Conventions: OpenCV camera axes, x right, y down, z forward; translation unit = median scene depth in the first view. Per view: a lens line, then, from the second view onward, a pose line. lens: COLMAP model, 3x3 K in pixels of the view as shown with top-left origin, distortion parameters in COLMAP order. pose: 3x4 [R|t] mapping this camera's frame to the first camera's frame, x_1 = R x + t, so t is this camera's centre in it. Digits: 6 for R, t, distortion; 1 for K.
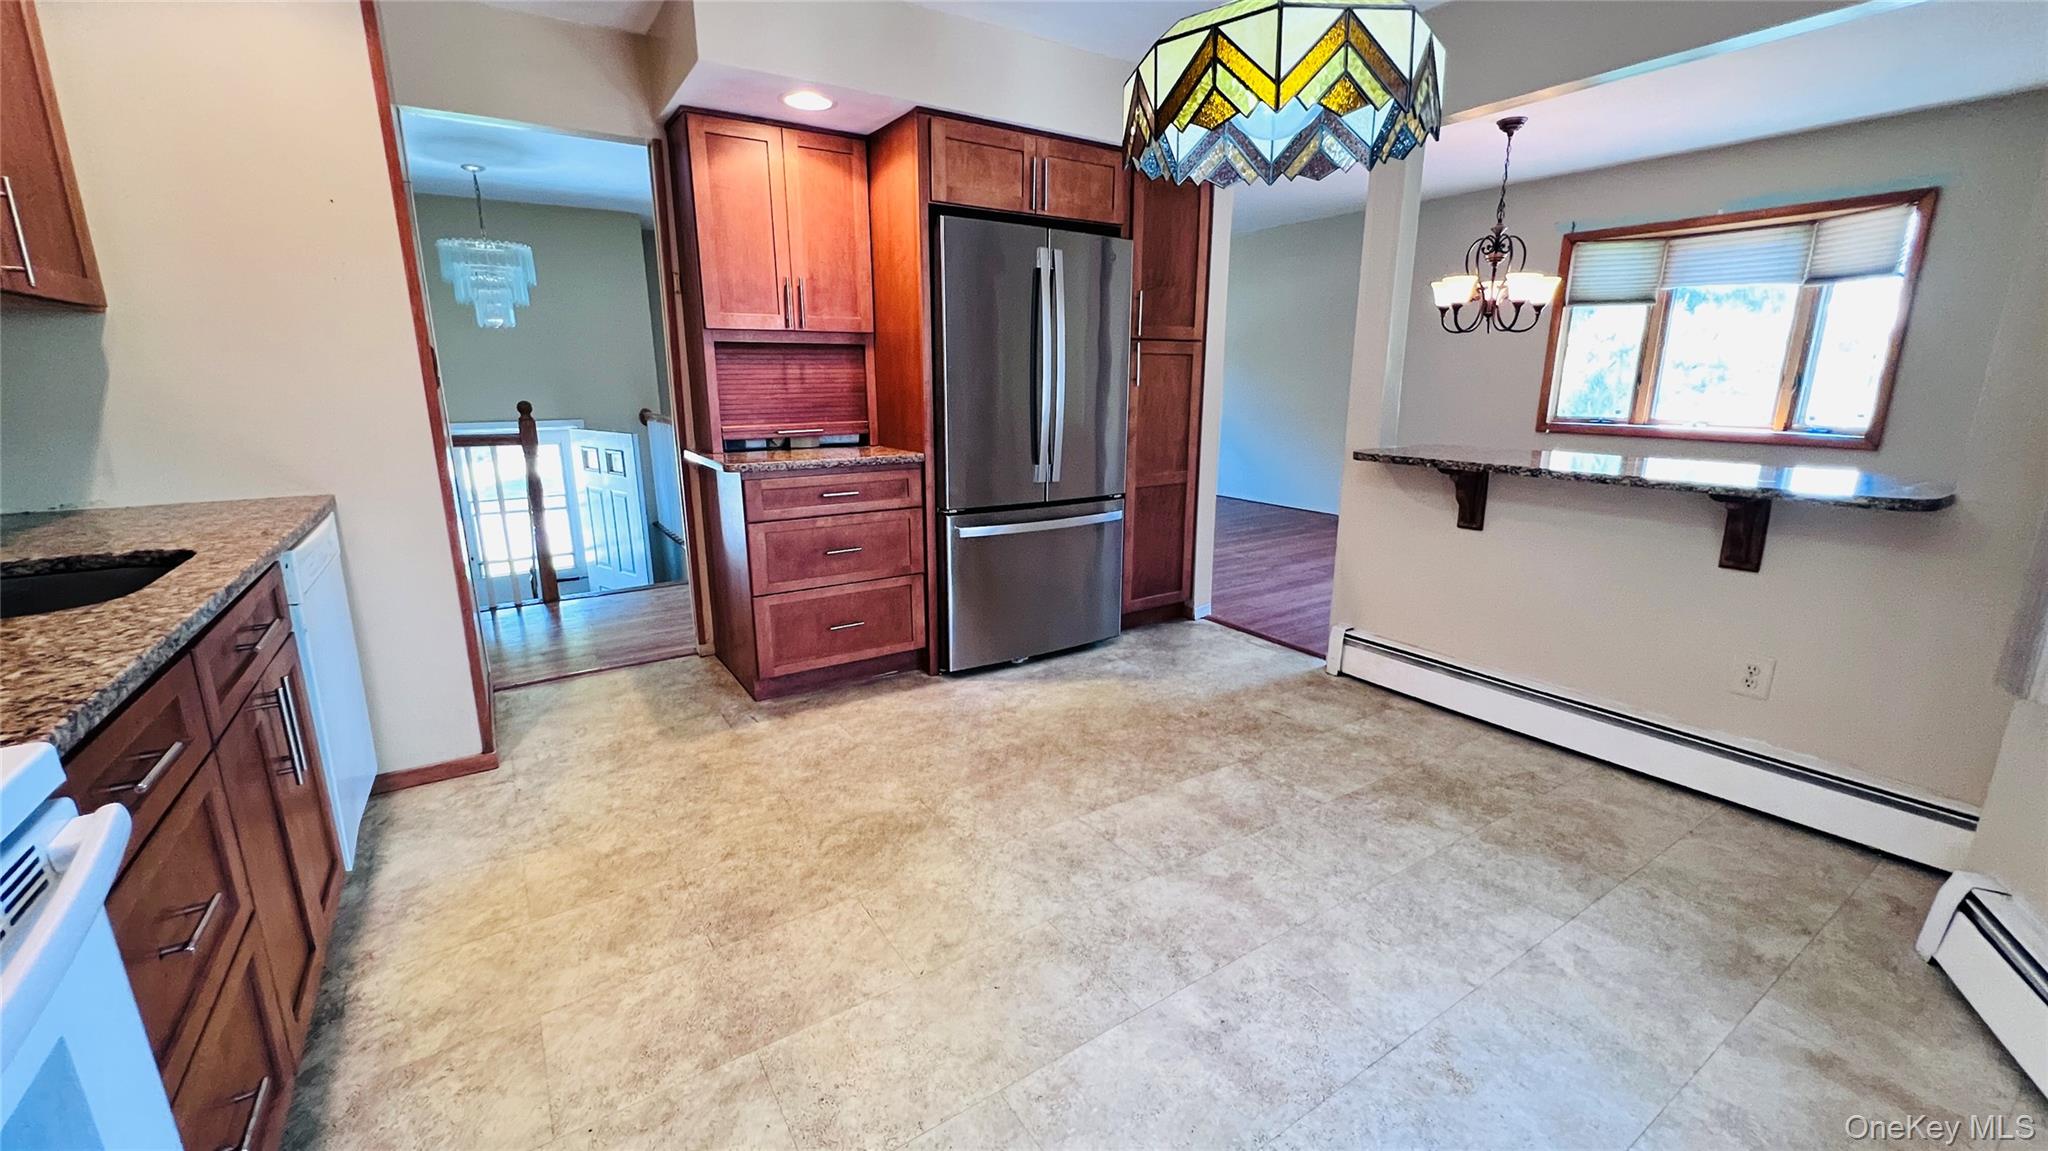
lens RADIAL K [[820.2, 0, 1022.3], [0, 820.2, 573.1], [0, 0, 1]] dist [-0.001377, 0.000086]
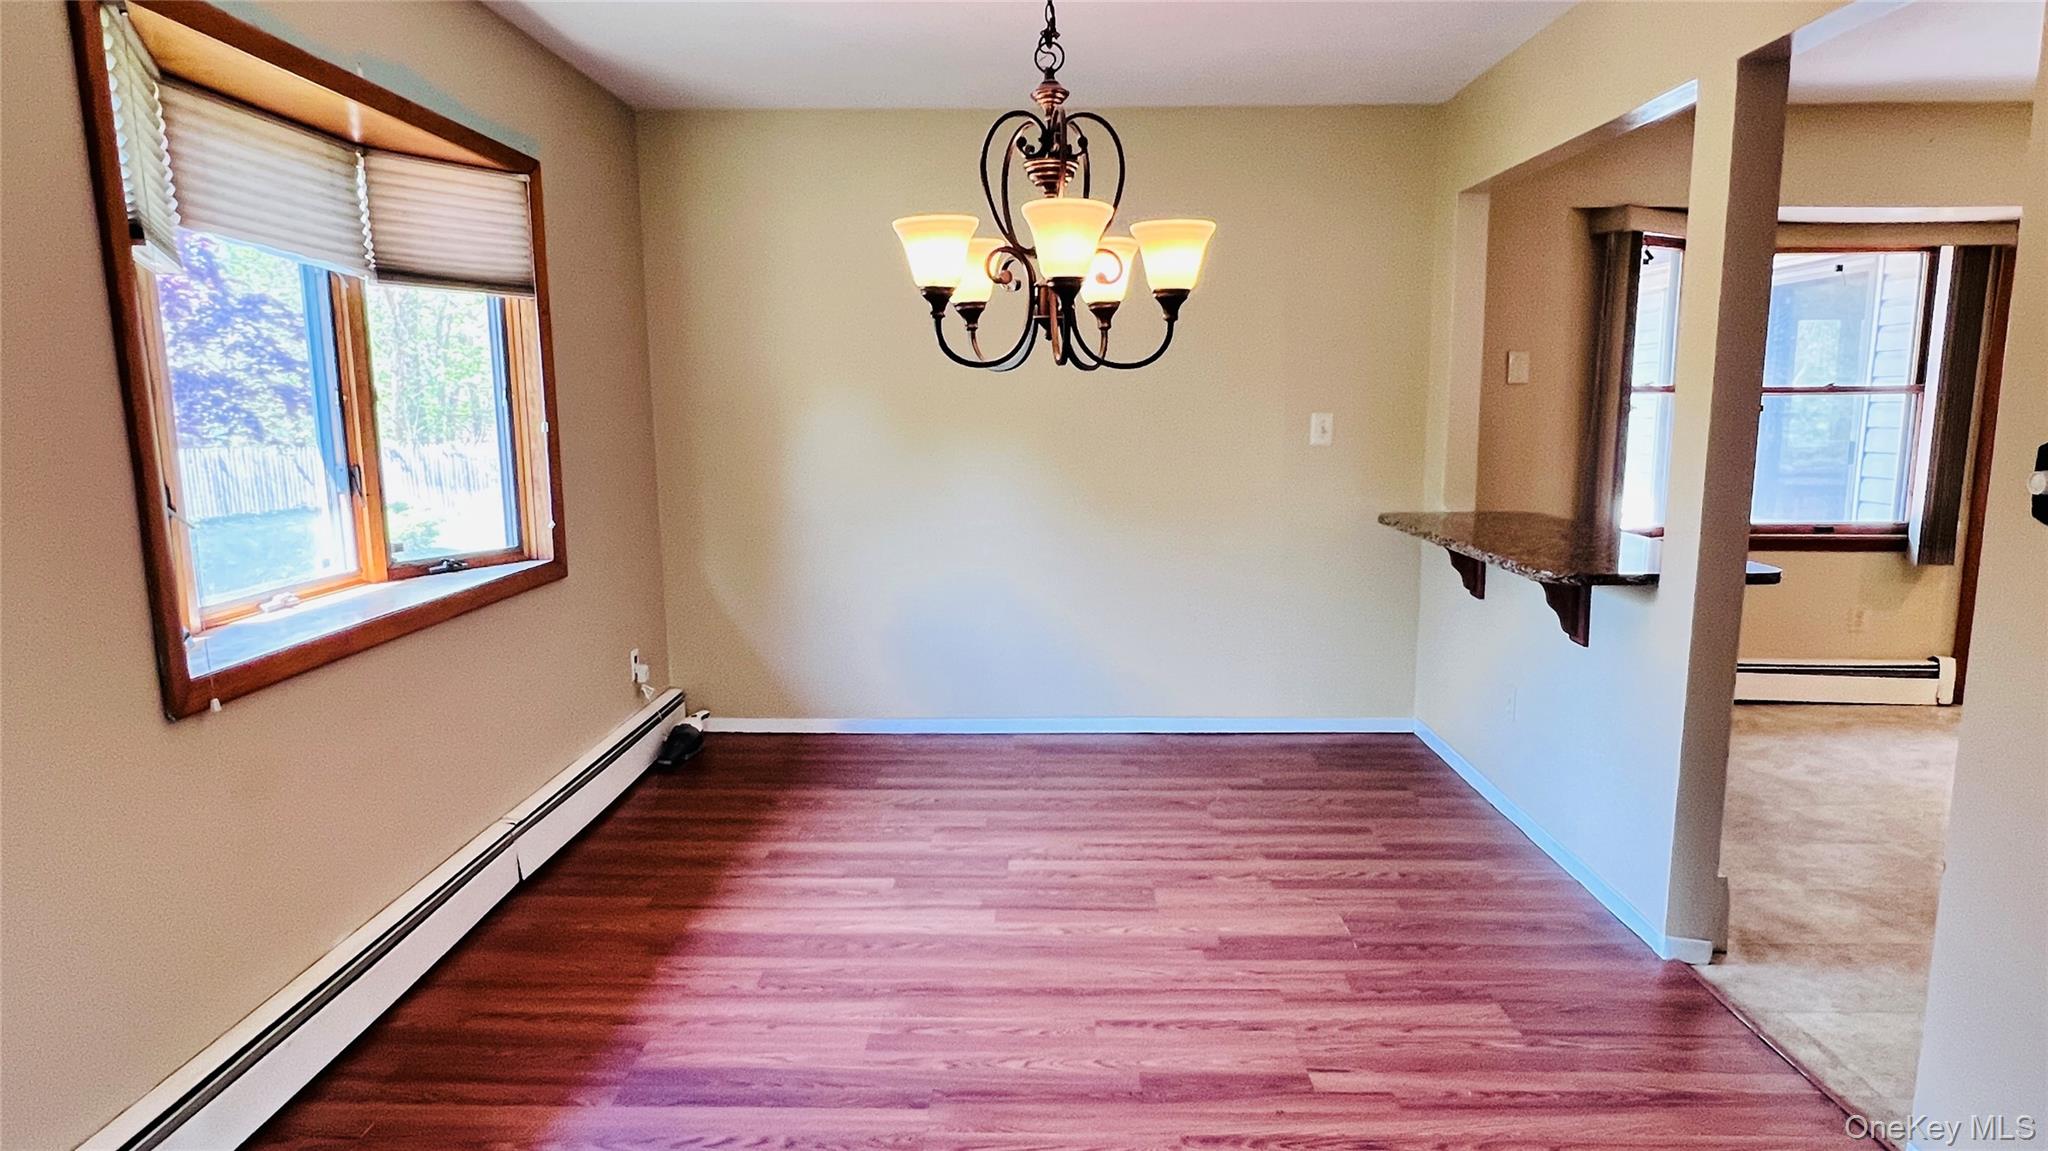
lens RADIAL K [[1168.5, 0, 1023.0], [0, 1168.5, 581.9], [0, 0, 1]] dist [0.005679, -0.000064]
pose [[-0.833107, -0.084138, 0.546675, 0.490496], [0.136988, 0.926182, 0.351312, -0.693589], [-0.535880, 0.367569, -0.760083, 2.531467]]
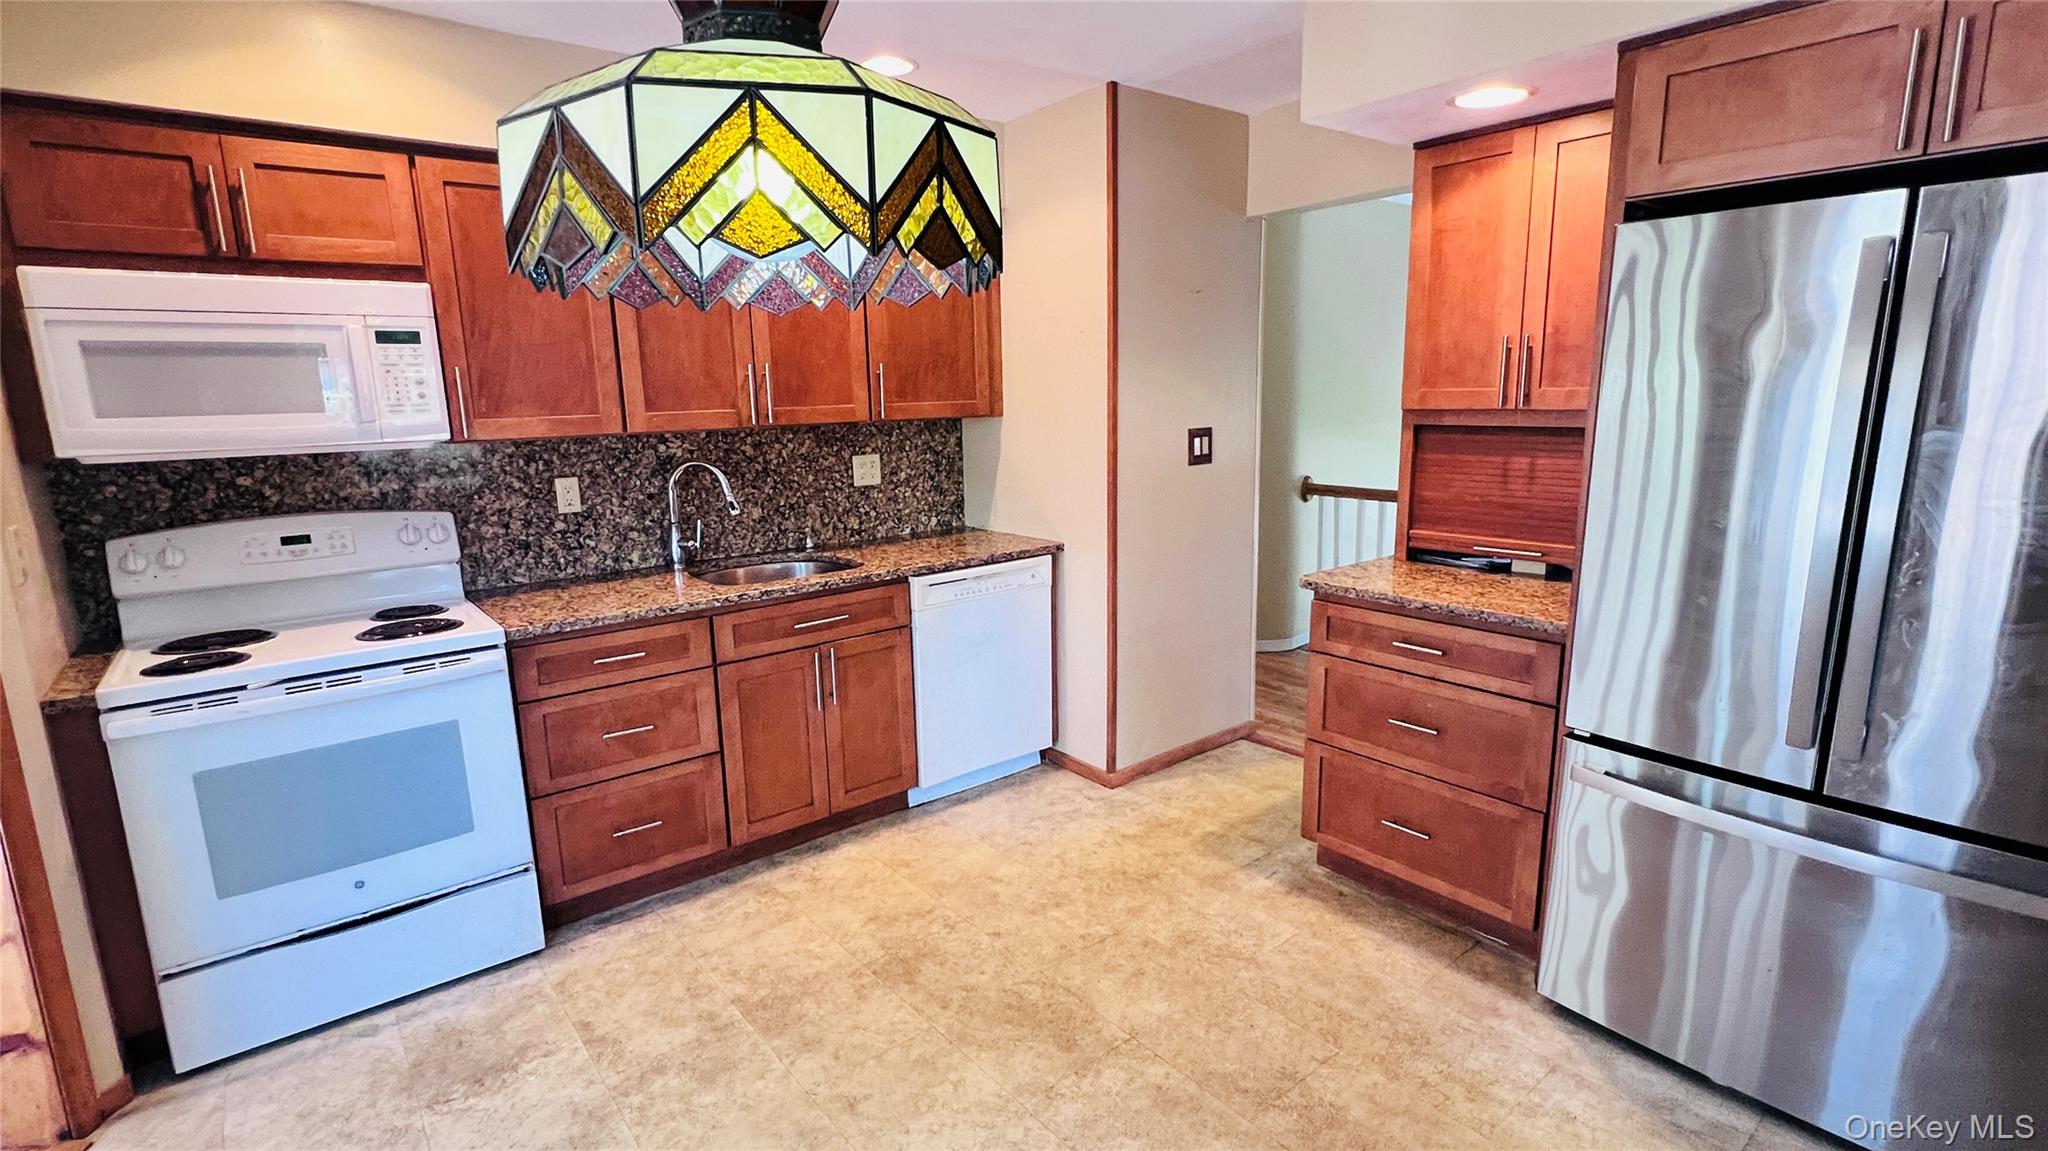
lens RADIAL K [[961.0, 0, 1035.9], [0, 961.0, 579.9], [0, 0, 1]] dist [-0.002619, -0.000875]
pose [[0.098294, 0.198485, -0.975163, 0.646863], [-0.213246, 0.961347, 0.174178, -0.272899], [0.972041, 0.190829, 0.136820, 0.669741]]
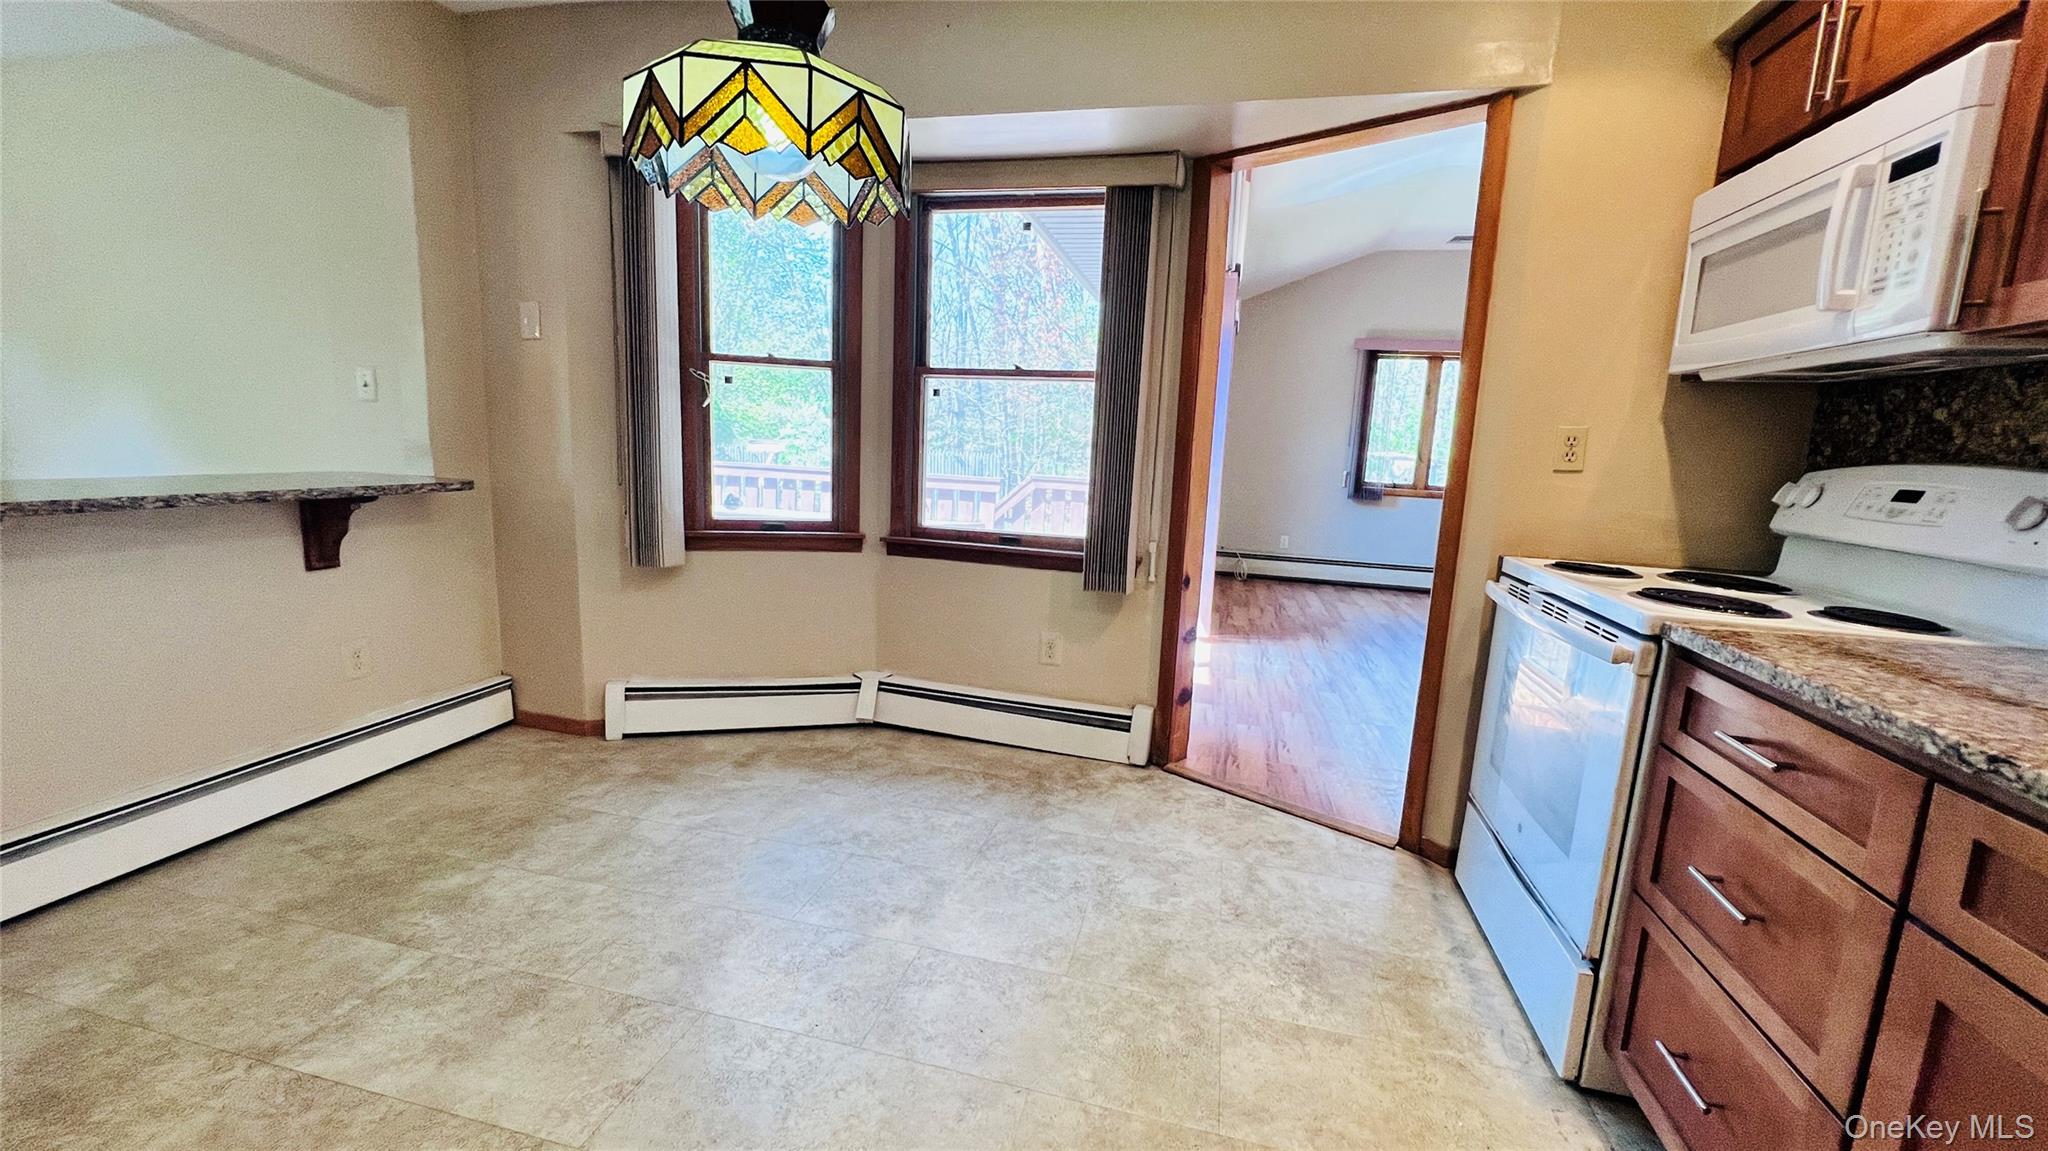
lens RADIAL K [[820.2, 0, 1015.9], [0, 820.2, 571.1], [0, 0, 1]] dist [-0.001377, 0.000086]
pose [[-0.670215, -0.147482, 0.727366, -0.451762], [0.133798, 0.939988, 0.313879, -0.198445], [-0.730007, 0.307686, -0.610262, 0.925649]]
